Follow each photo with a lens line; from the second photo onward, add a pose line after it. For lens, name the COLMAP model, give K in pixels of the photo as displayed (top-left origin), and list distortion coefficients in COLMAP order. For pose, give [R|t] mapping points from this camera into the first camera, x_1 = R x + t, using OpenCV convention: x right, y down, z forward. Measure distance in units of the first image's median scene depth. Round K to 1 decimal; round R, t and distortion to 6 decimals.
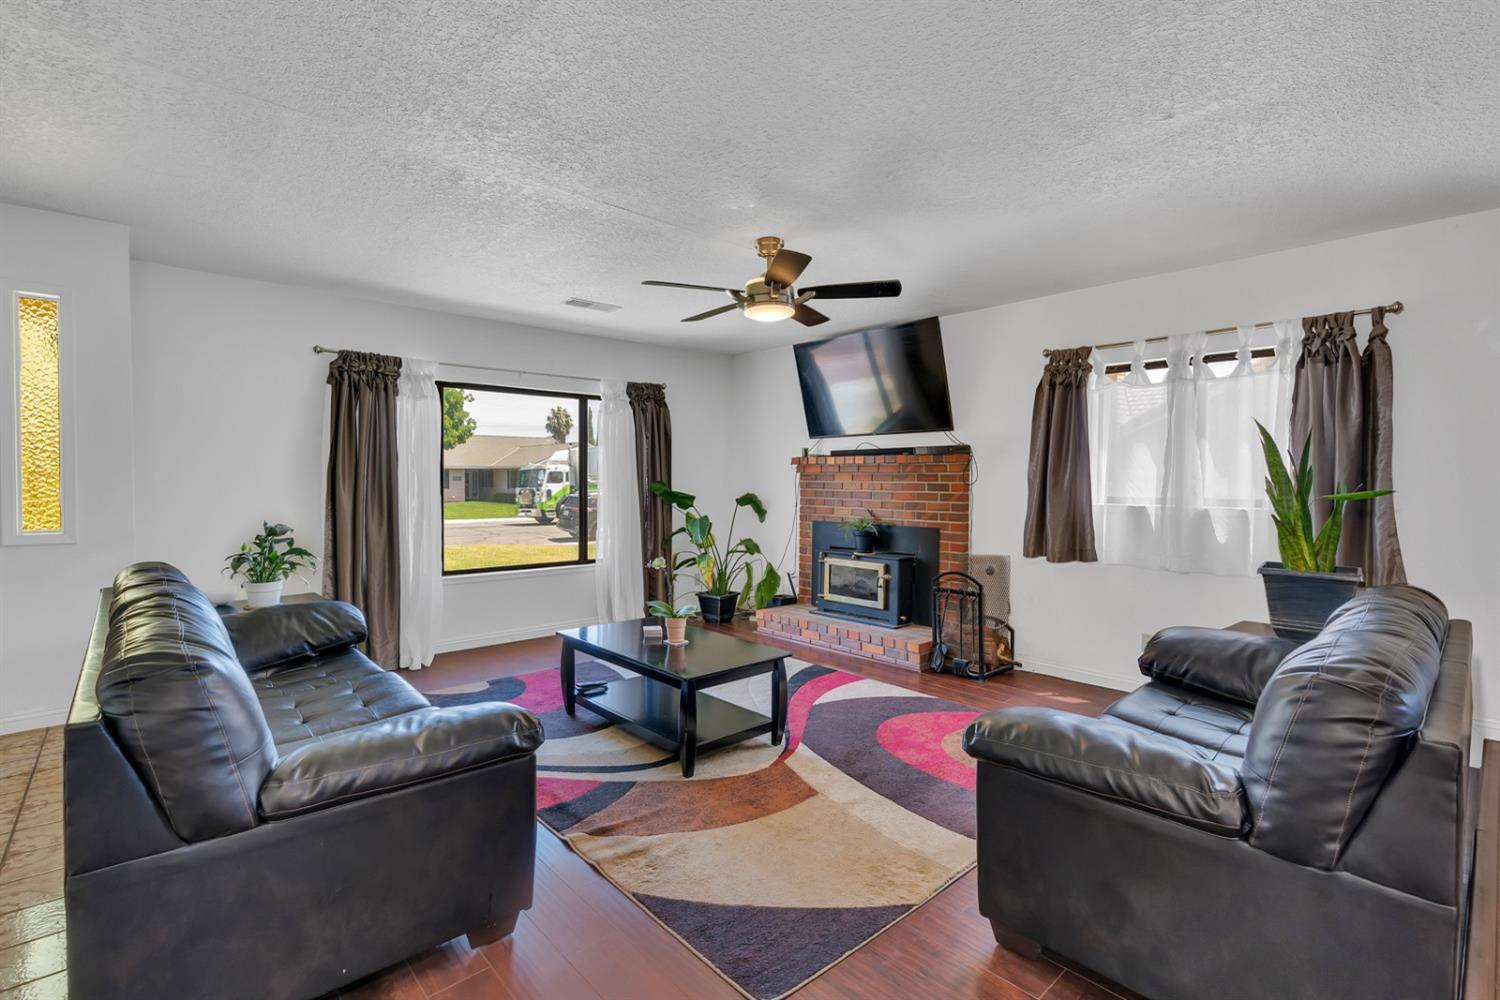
lens RADIAL K [[686.4, 0, 757.0], [0, 686.4, 486.0], [0, 0, 1]] dist [0.001854, 0.000816]
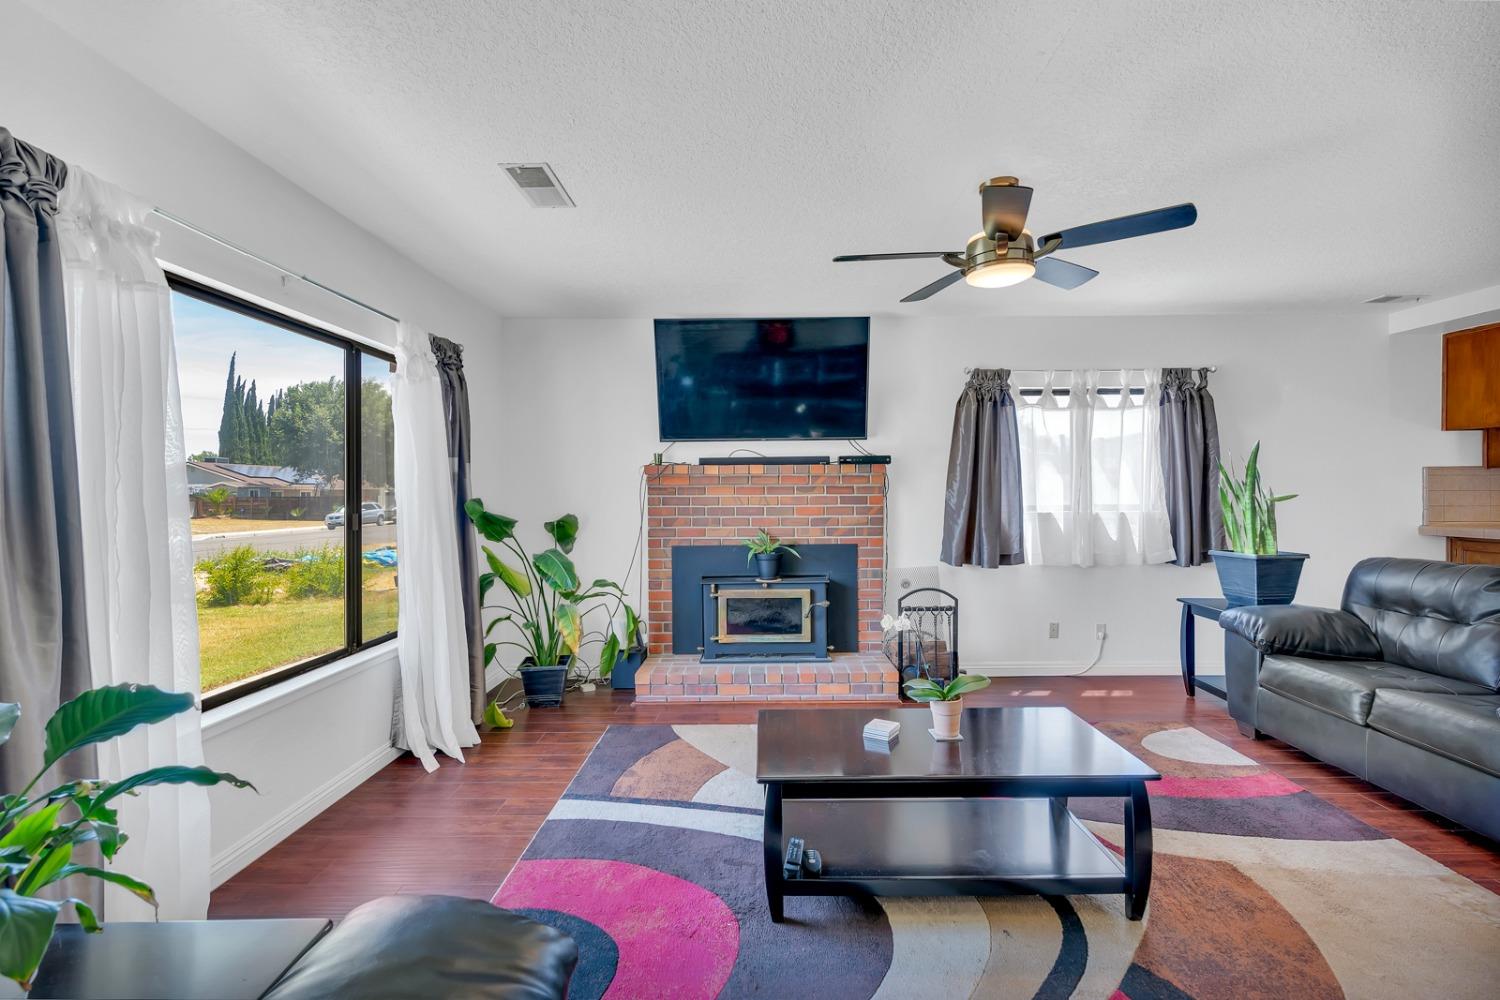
lens RADIAL K [[680.4, 0, 759.6], [0, 680.4, 493.7], [0, 0, 1]] dist [-0.002467, -0.000219]
pose [[0.684239, -0.008939, 0.729203, -0.490622], [0.018165, 0.999824, -0.004788, -0.004805], [-0.729032, 0.016522, 0.684281, 0.459171]]
